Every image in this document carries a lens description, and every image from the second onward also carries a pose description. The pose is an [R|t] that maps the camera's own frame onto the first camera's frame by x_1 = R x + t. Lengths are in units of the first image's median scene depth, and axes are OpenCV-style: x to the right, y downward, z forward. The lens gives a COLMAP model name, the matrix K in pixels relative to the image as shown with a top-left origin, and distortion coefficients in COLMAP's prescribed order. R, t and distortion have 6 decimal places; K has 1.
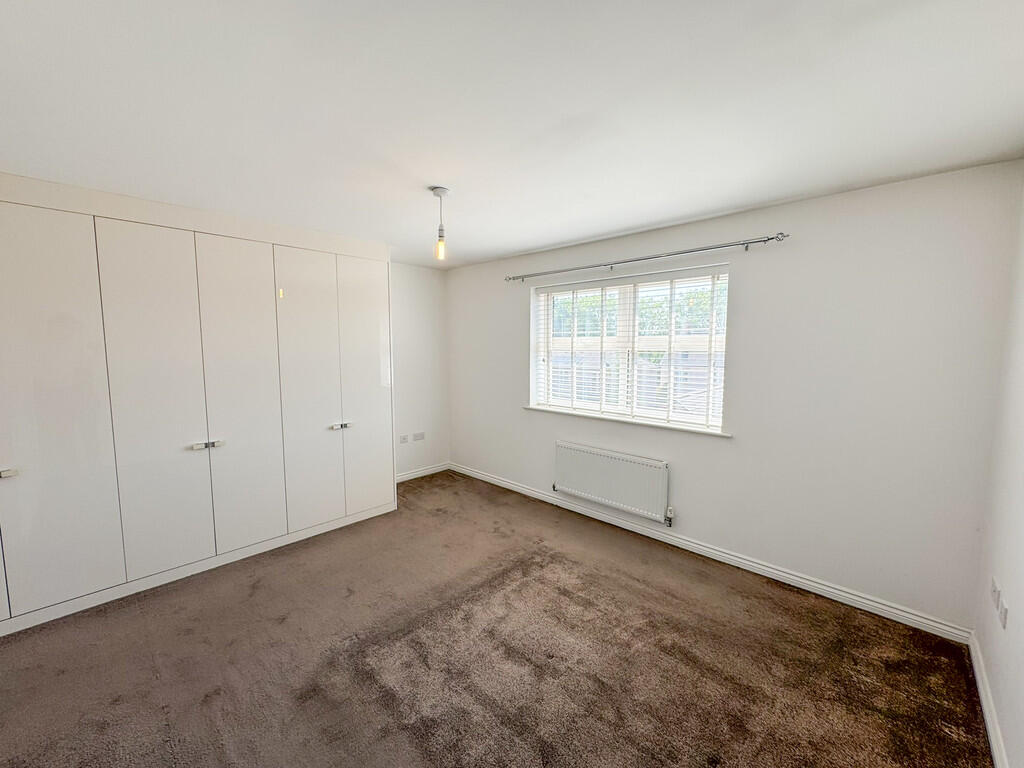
lens RADIAL K [[410.6, 0, 510.8], [0, 410.6, 385.3], [0, 0, 1]] dist [-0.000378, 0.000444]
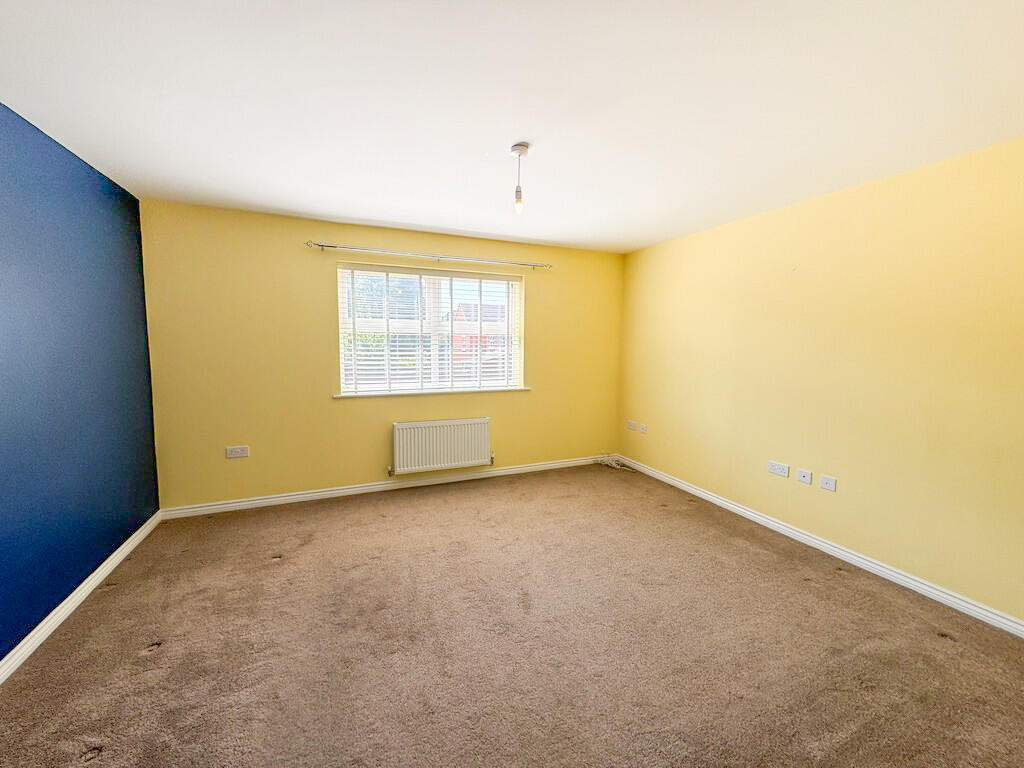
lens RADIAL K [[410.6, 0, 512.7], [0, 410.6, 380.3], [0, 0, 1]] dist [-0.000378, 0.000444]
pose [[0.365149, -0.079739, 0.927528, -0.803929], [0.082556, 0.995173, 0.053053, 0.003205], [-0.927281, 0.057201, 0.369969, 0.429547]]
